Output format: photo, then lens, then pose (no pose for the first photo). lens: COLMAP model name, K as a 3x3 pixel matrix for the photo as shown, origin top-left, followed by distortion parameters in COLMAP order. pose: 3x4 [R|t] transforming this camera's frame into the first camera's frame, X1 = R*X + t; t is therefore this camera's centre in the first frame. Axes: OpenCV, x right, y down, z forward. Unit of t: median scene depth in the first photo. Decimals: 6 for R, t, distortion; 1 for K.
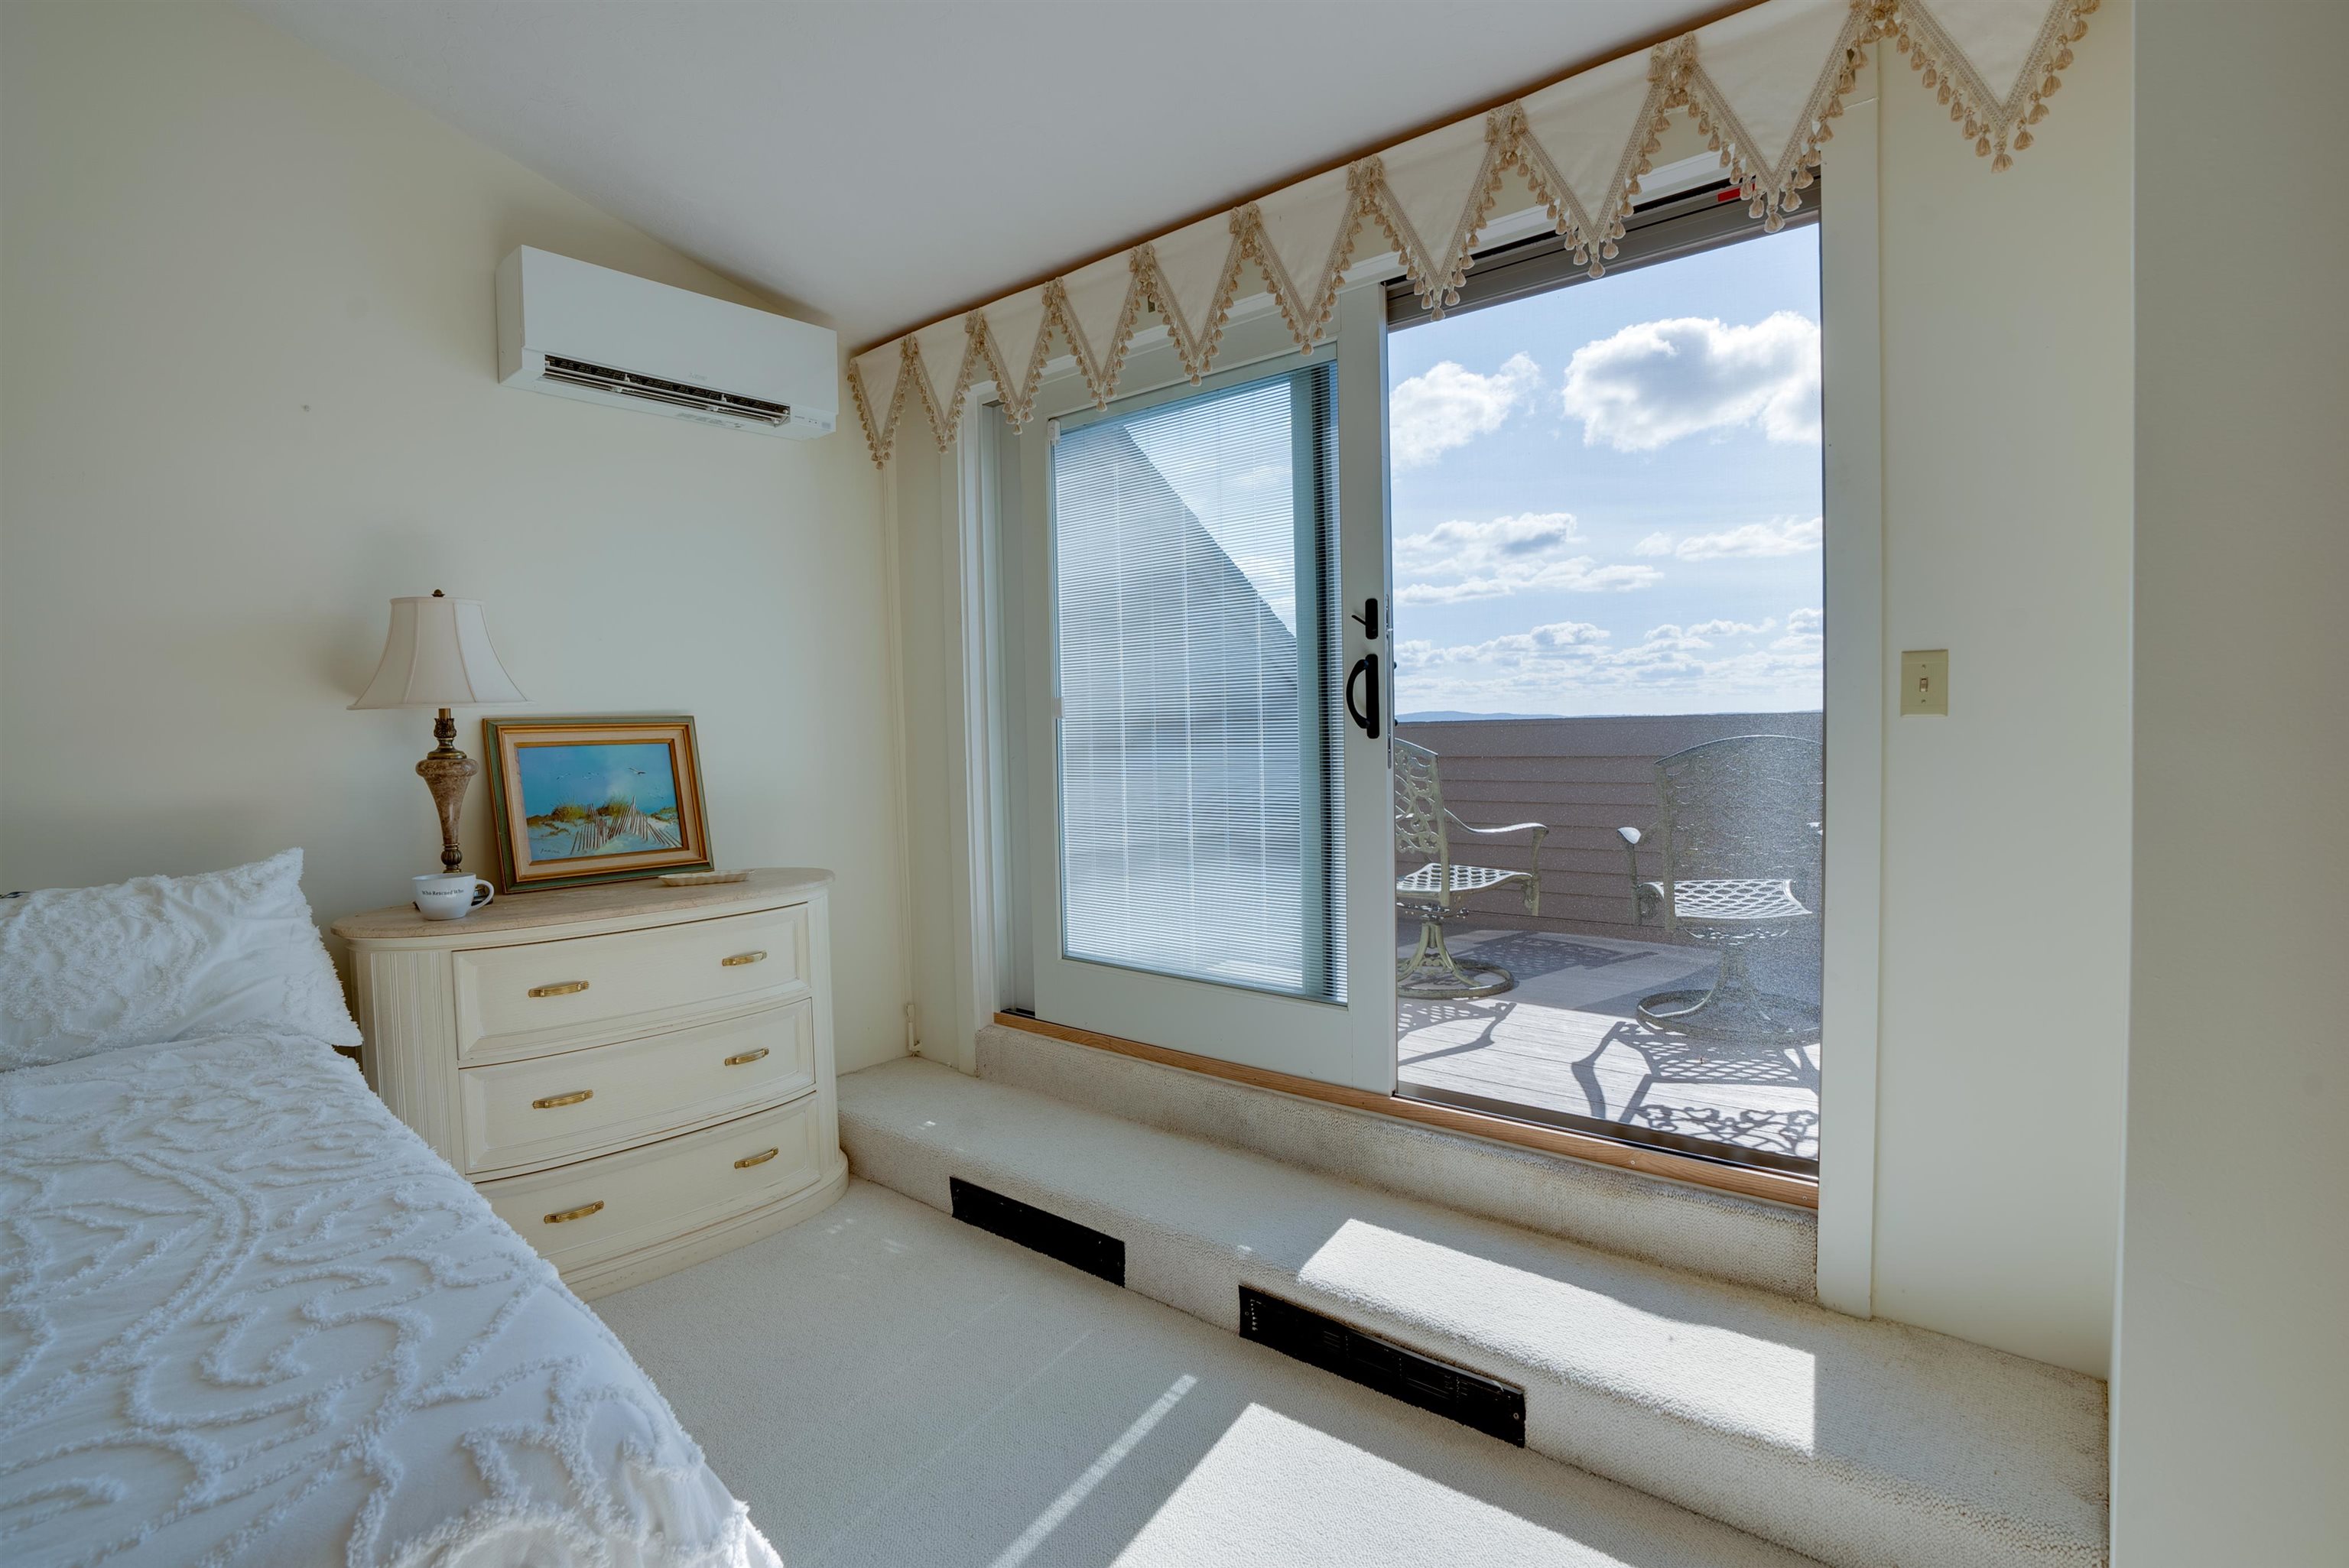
lens RADIAL K [[1138.7, 0, 1172.9], [0, 1138.7, 783.3], [0, 0, 1]] dist [-0.059950, 0.025688]
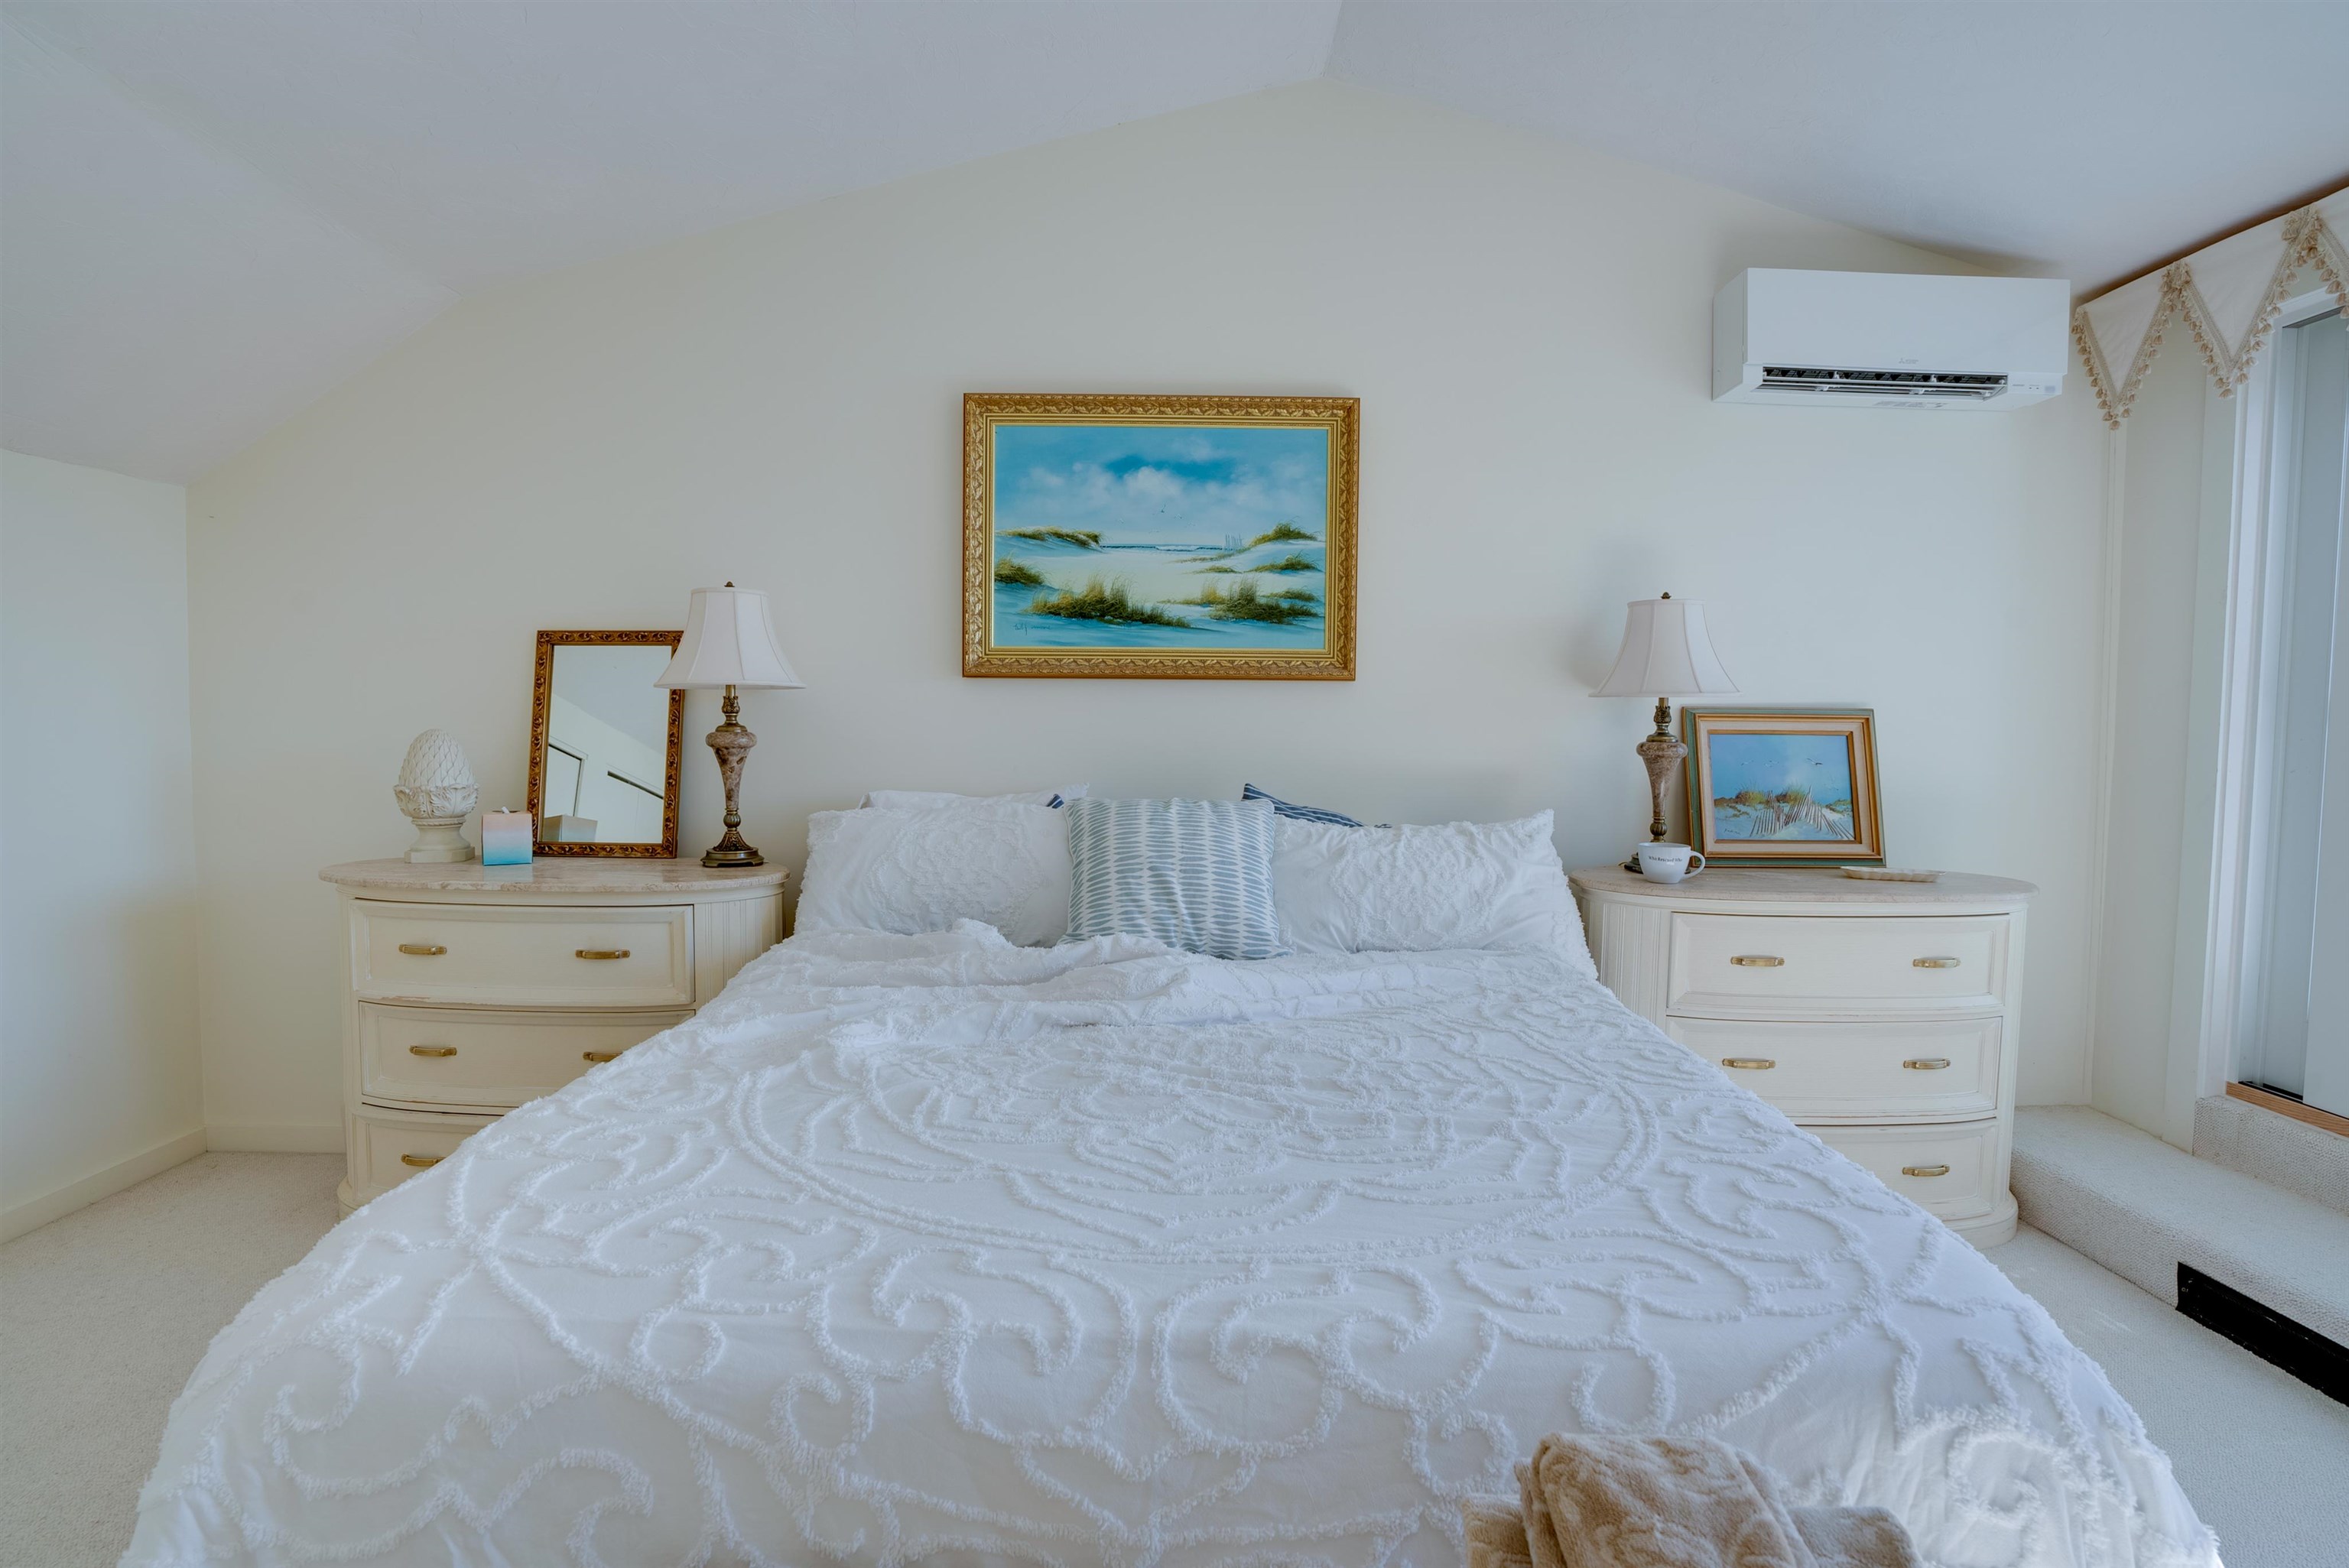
lens RADIAL K [[1138.7, 0, 1172.9], [0, 1138.7, 783.3], [0, 0, 1]] dist [-0.059950, 0.025688]
pose [[0.669054, 0.068676, -0.740034, -0.127493], [-0.061354, 0.997427, 0.037093, 0.007658], [0.740677, 0.020587, 0.671546, -0.128578]]
